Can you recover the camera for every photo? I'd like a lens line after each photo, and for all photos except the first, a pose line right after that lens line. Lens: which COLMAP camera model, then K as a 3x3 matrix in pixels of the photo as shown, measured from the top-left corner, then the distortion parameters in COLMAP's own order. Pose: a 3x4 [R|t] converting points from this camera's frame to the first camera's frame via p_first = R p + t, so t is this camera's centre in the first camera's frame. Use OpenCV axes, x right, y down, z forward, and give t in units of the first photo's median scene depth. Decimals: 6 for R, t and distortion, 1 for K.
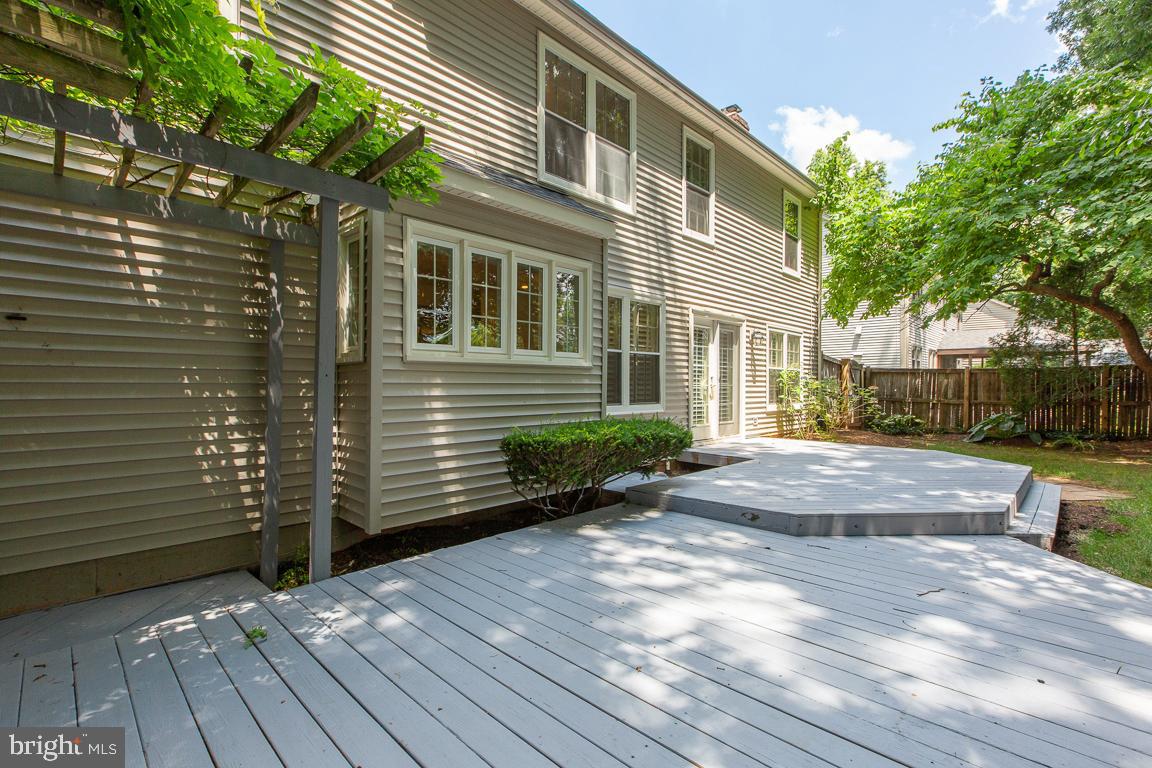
lens RADIAL K [[524.8, 0, 576.3], [0, 524.8, 389.9], [0, 0, 1]] dist [-0.002381, -0.001568]
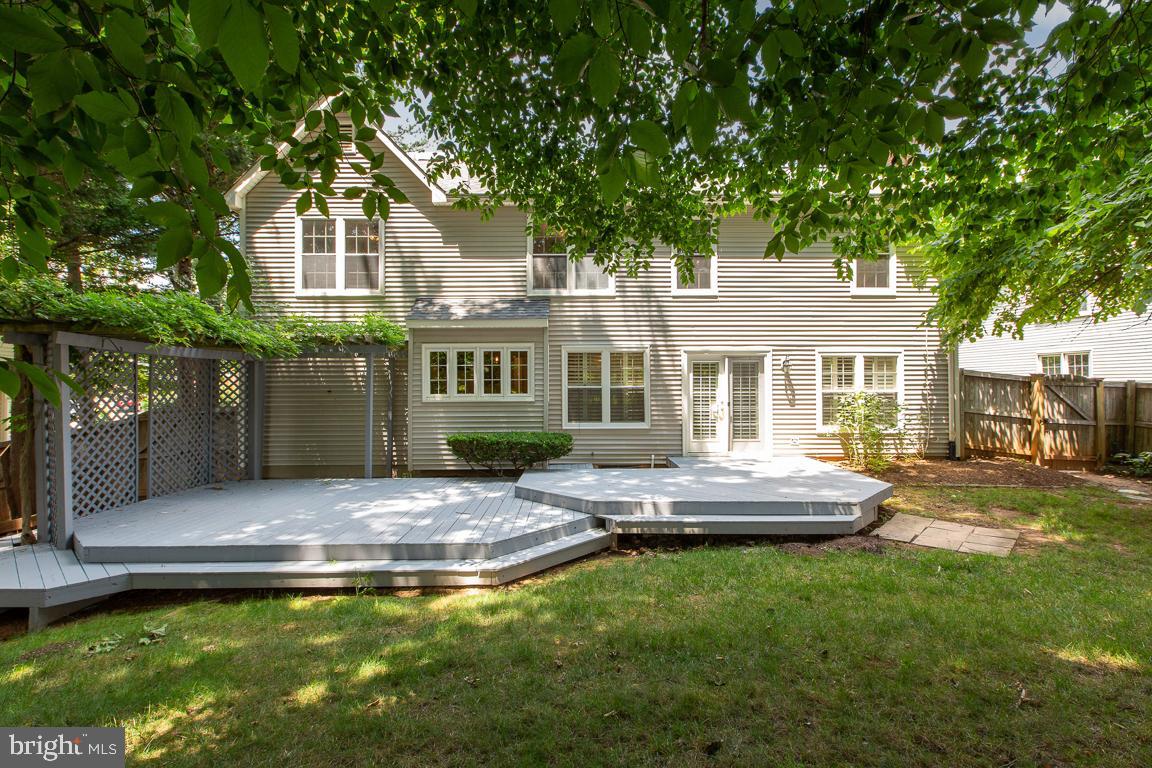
lens RADIAL K [[524.8, 0, 582.8], [0, 524.8, 381.9], [0, 0, 1]] dist [-0.002381, -0.001568]
pose [[0.699974, -0.009117, -0.714110, 1.428158], [-0.000367, 0.999914, -0.013125, -0.086572], [0.714168, 0.009449, 0.699911, -0.130658]]
